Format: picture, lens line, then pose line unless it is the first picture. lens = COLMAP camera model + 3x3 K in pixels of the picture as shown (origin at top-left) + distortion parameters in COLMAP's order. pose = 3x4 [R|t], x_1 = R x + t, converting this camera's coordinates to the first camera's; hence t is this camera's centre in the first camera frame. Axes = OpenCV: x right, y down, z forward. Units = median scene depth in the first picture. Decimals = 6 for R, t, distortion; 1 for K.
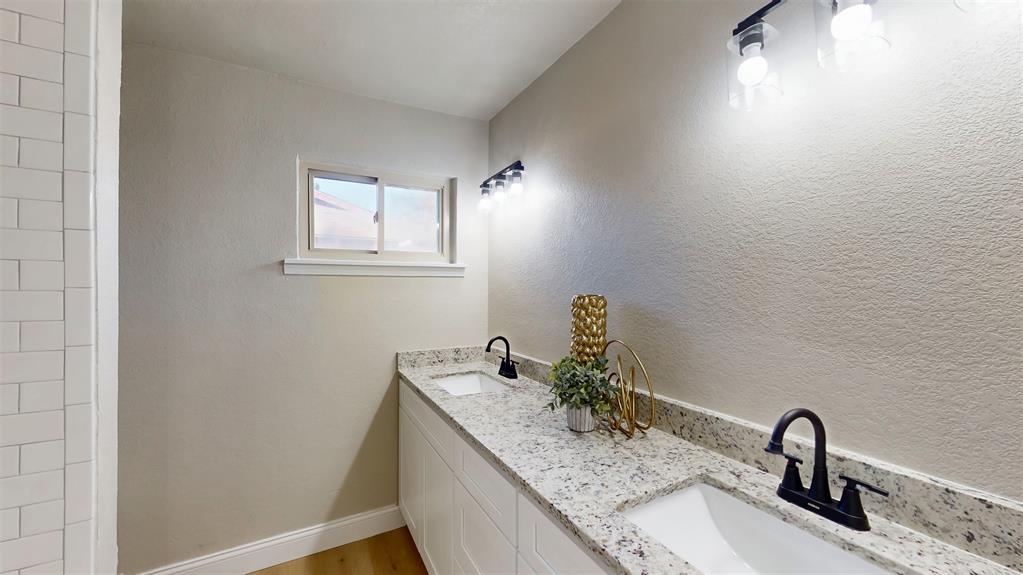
lens RADIAL K [[373.5, 0, 511.5], [0, 373.5, 287.5], [0, 0, 1]] dist [-0.000891, -0.000055]
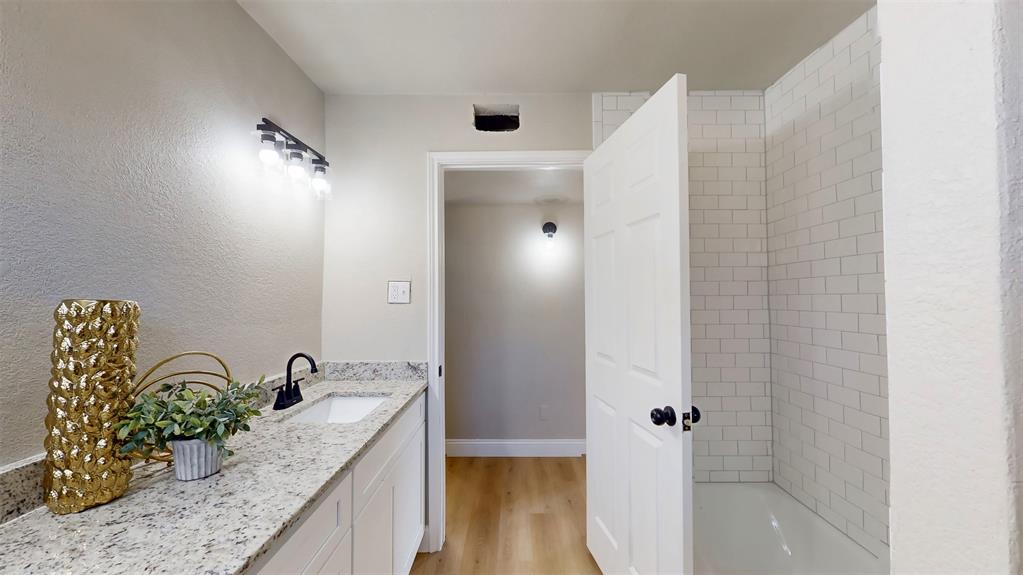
lens RADIAL K [[373.5, 0, 511.5], [0, 373.5, 287.5], [0, 0, 1]] dist [-0.000891, -0.000055]
pose [[-0.872239, 0.008567, 0.489004, -0.818274], [-0.006381, 0.999562, -0.028893, 0.014056], [-0.489038, -0.028322, -0.871803, 1.493397]]
